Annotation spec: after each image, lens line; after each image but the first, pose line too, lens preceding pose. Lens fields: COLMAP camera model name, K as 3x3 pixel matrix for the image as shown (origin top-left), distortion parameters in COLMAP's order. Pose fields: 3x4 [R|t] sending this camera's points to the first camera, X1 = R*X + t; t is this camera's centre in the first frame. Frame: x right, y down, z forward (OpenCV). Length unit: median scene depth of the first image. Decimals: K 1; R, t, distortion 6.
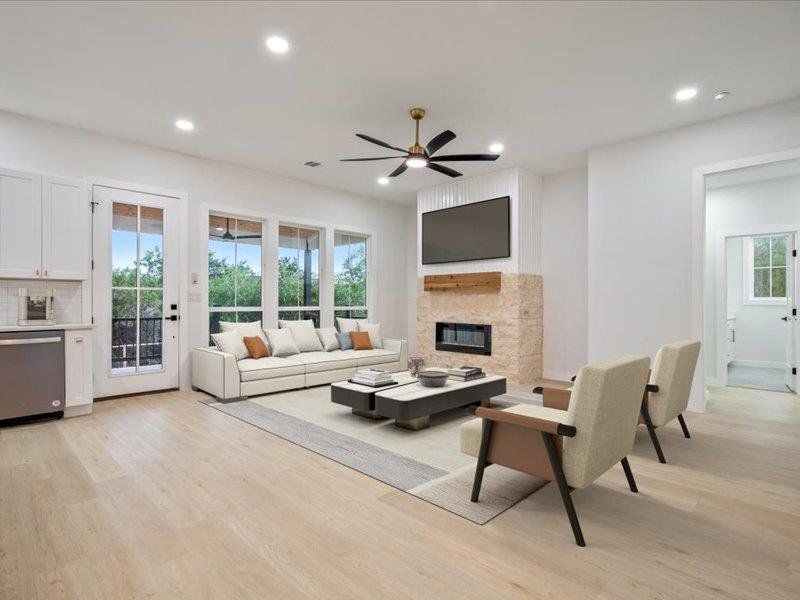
lens RADIAL K [[422.0, 0, 406.7], [0, 422.0, 301.0], [0, 0, 1]] dist [0.002326, 0.000221]
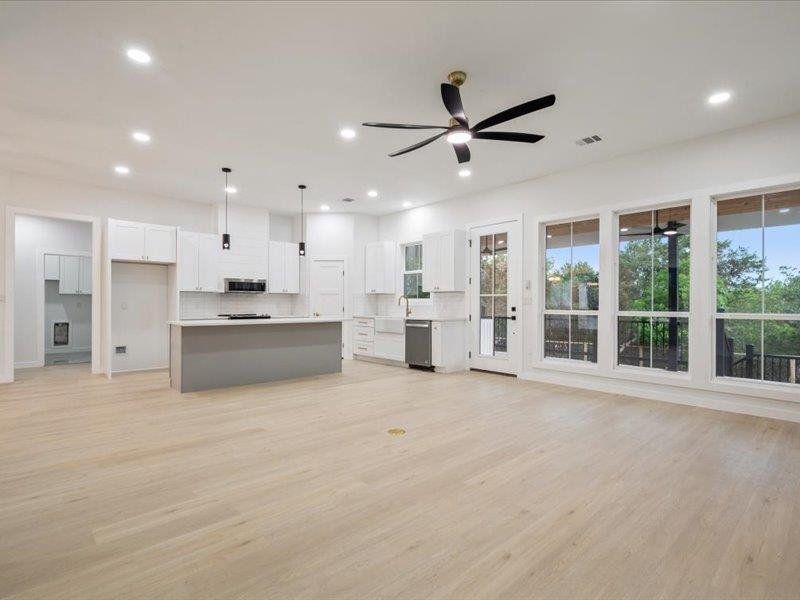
lens RADIAL K [[404.7, 0, 402.1], [0, 404.7, 302.8], [0, 0, 1]] dist [0.002653, -0.000266]
pose [[-0.053095, -0.005659, -0.998573, 0.639397], [-0.002565, 0.999981, -0.005531, 0.002973], [0.998586, 0.002267, -0.053109, 0.723240]]
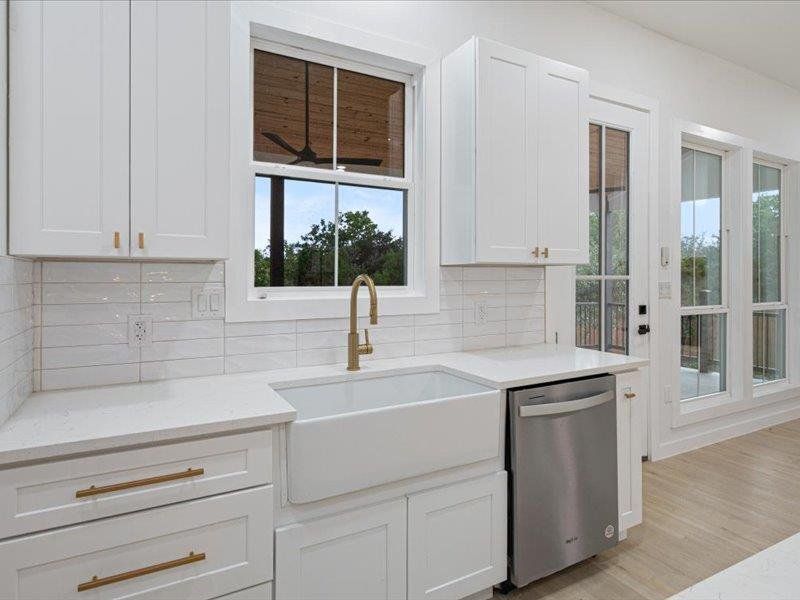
lens RADIAL K [[469.5, 0, 409.5], [0, 469.5, 275.8], [0, 0, 1]] dist [0.001524, -0.000692]
pose [[0.957636, -0.000417, -0.287982, -0.654011], [0.000804, 0.999999, 0.001224, -0.030364], [0.287981, -0.001403, 0.957635, 0.321370]]
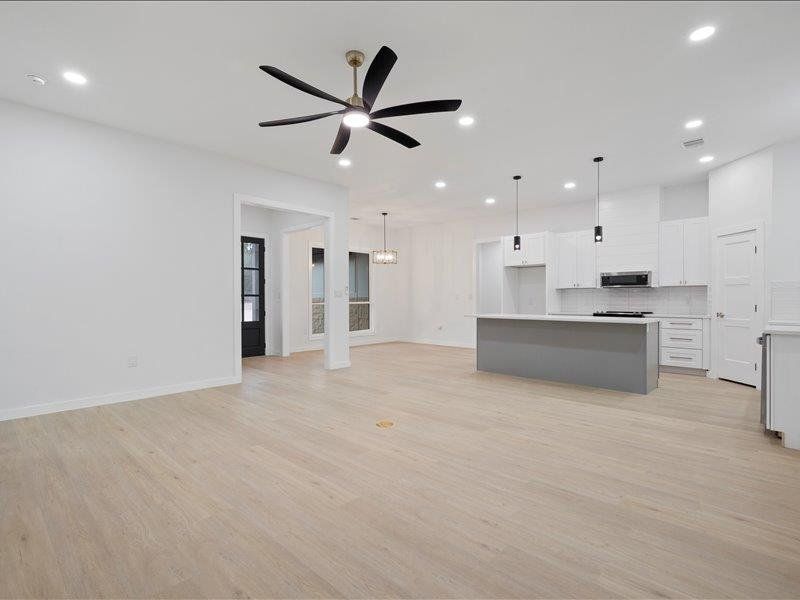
lens RADIAL K [[404.7, 0, 400.4], [0, 404.7, 298.4], [0, 0, 1]] dist [0.002653, -0.000266]
pose [[-0.999915, -0.003608, -0.012498, -0.039246], [-0.003576, 0.999990, -0.002602, 0.001260], [0.012507, -0.002558, -0.999919, 1.355578]]
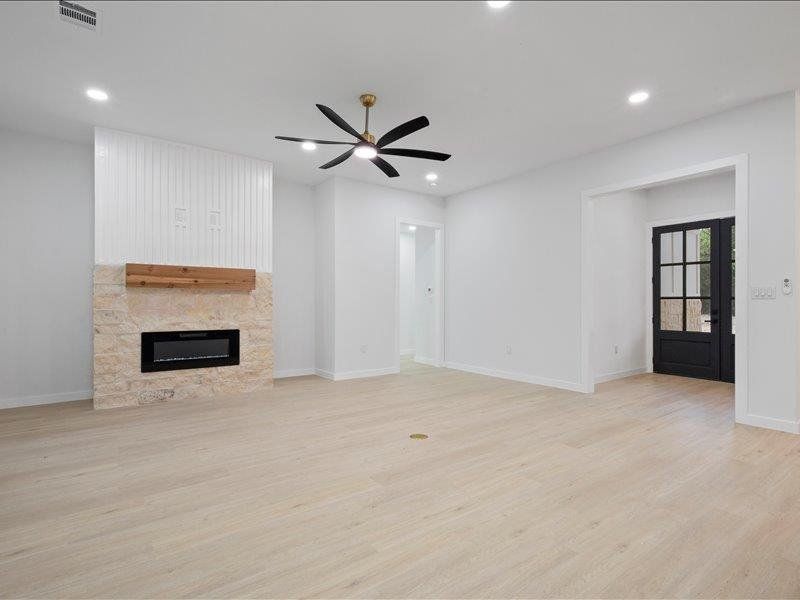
lens RADIAL K [[404.7, 0, 399.9], [0, 404.7, 299.4], [0, 0, 1]] dist [0.002653, -0.000266]
pose [[0.173667, 0.006391, 0.984784, -0.649433], [-0.001141, 0.999980, -0.006288, -0.000455], [-0.984804, -0.000031, 0.173671, 0.598917]]
